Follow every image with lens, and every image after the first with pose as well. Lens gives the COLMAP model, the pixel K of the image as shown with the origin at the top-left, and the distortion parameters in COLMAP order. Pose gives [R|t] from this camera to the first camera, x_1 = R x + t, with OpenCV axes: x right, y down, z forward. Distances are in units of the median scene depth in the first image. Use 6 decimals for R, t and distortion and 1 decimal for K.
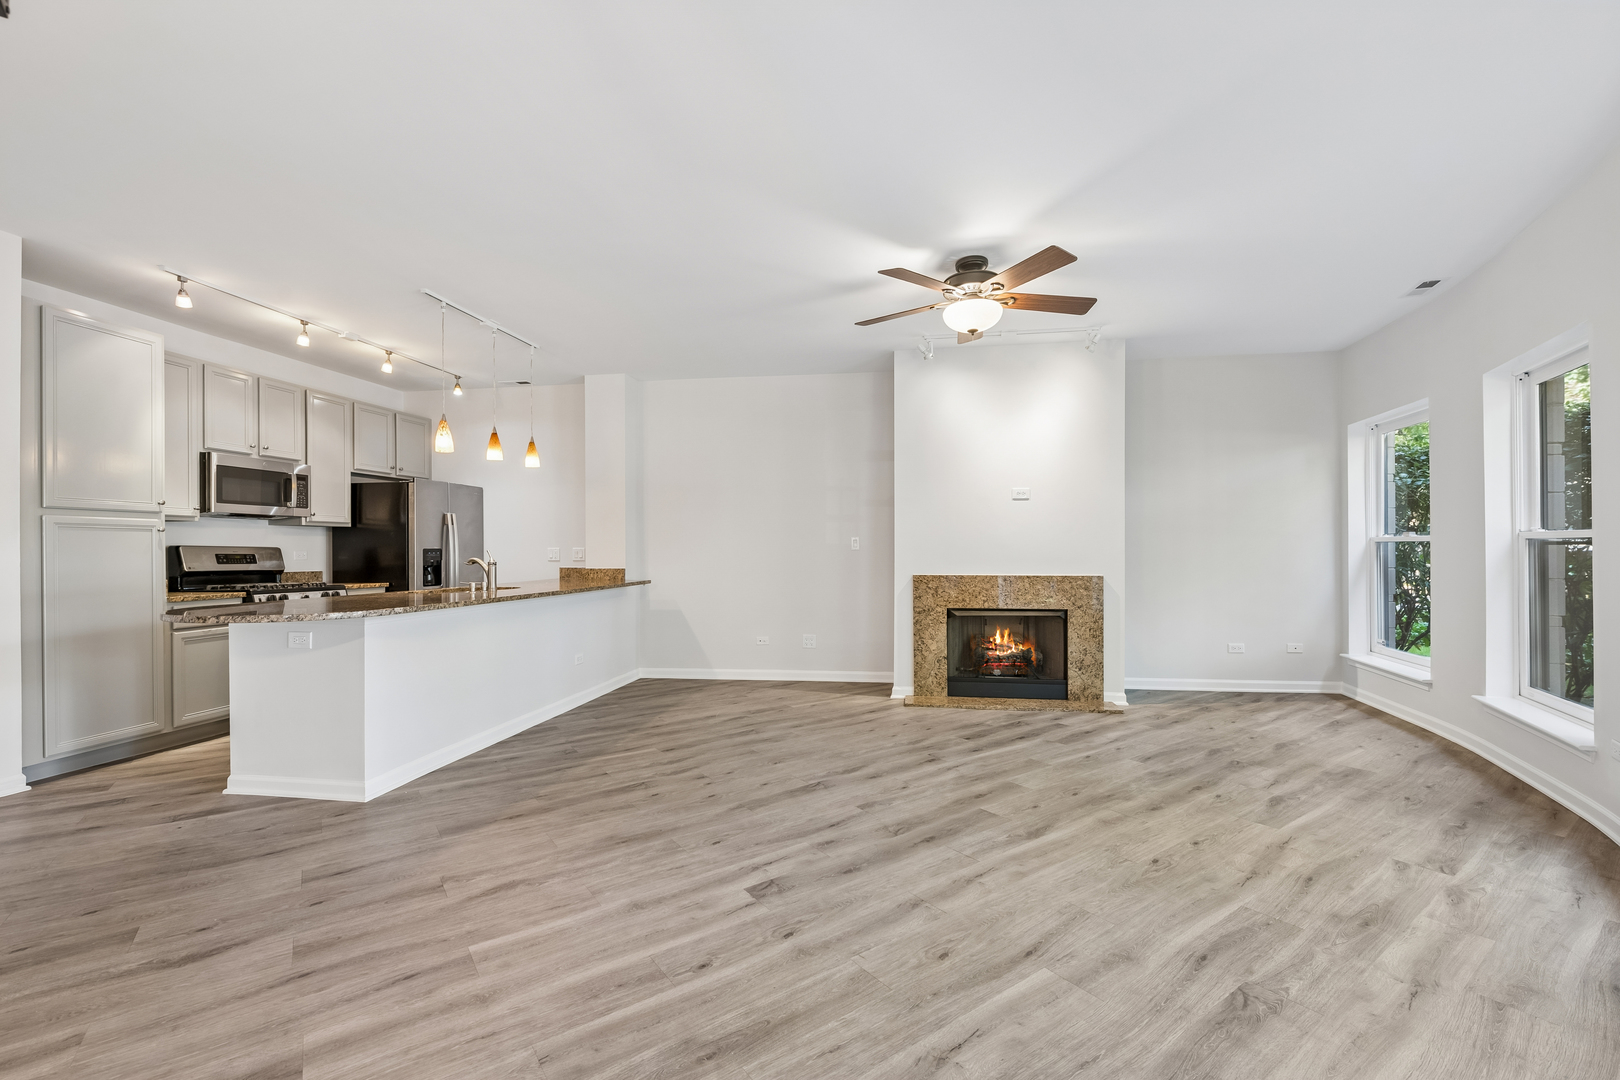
lens RADIAL K [[711.3, 0, 808.2], [0, 711.3, 546.1], [0, 0, 1]] dist [-0.003536, -0.001170]
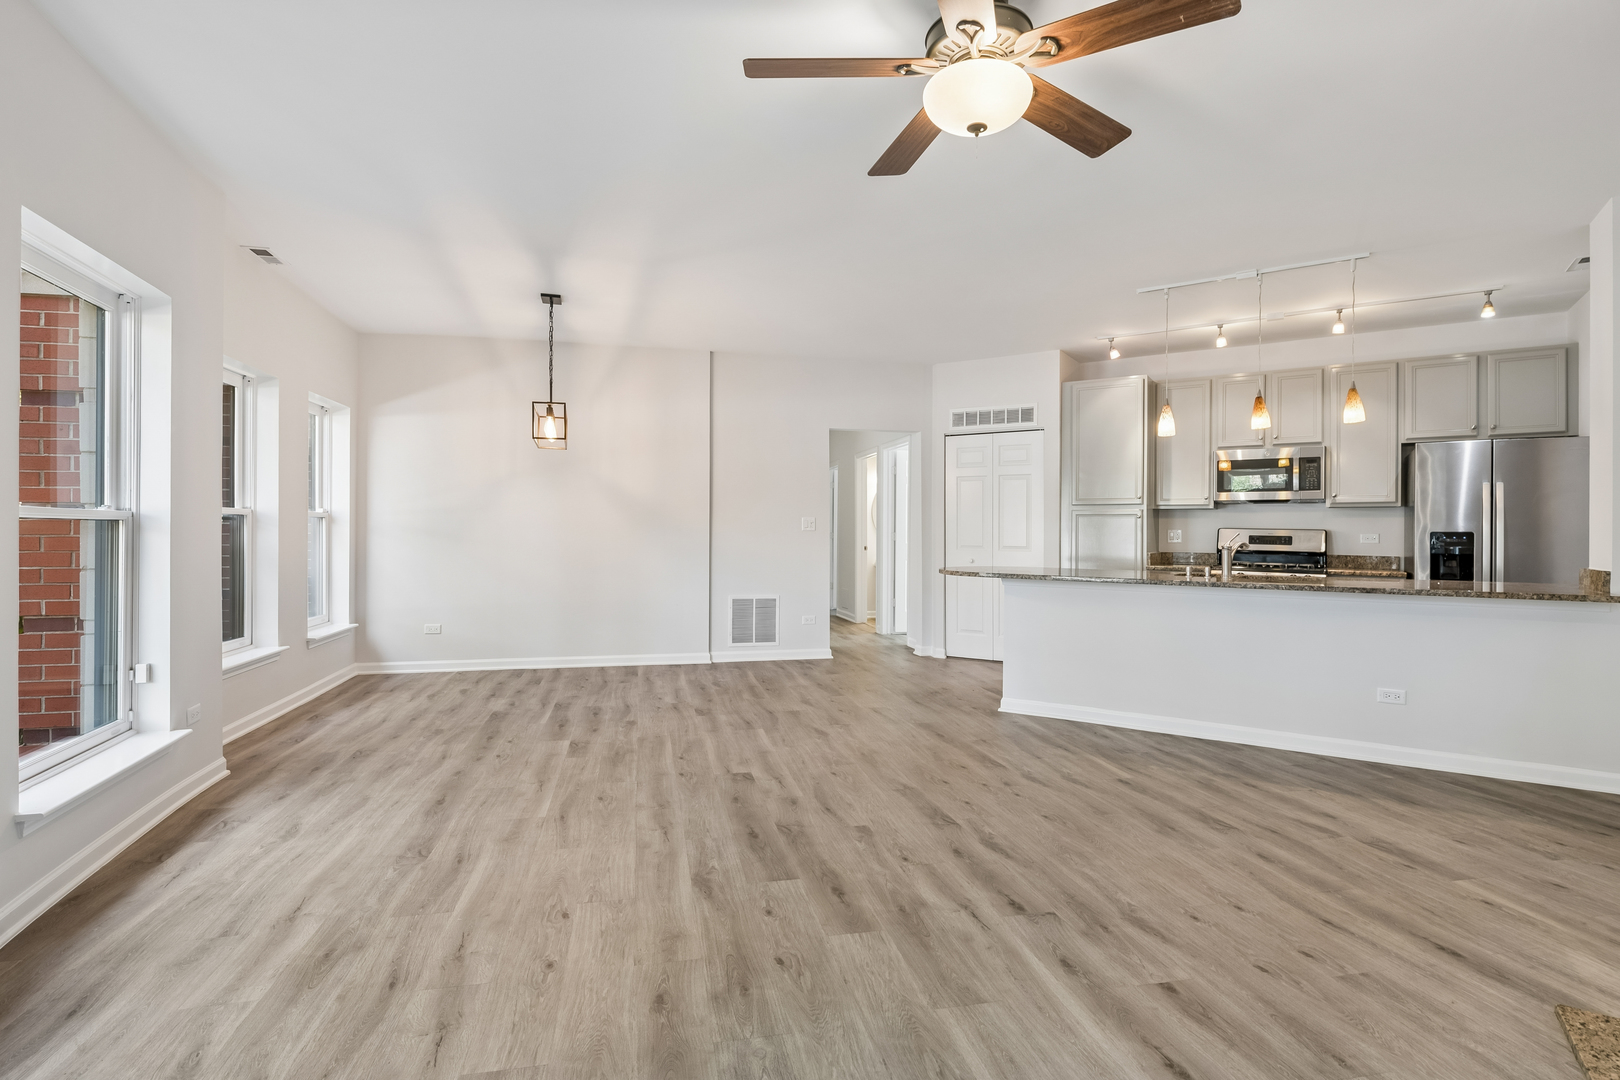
lens RADIAL K [[808.9, 0, 810.5], [0, 808.9, 531.4], [0, 0, 1]] dist [0.004273, 0.000635]
pose [[-0.414578, 0.003615, -0.910007, 1.205746], [-0.002259, 0.999985, 0.005002, -0.000736], [0.910011, 0.004129, -0.414563, 1.626466]]
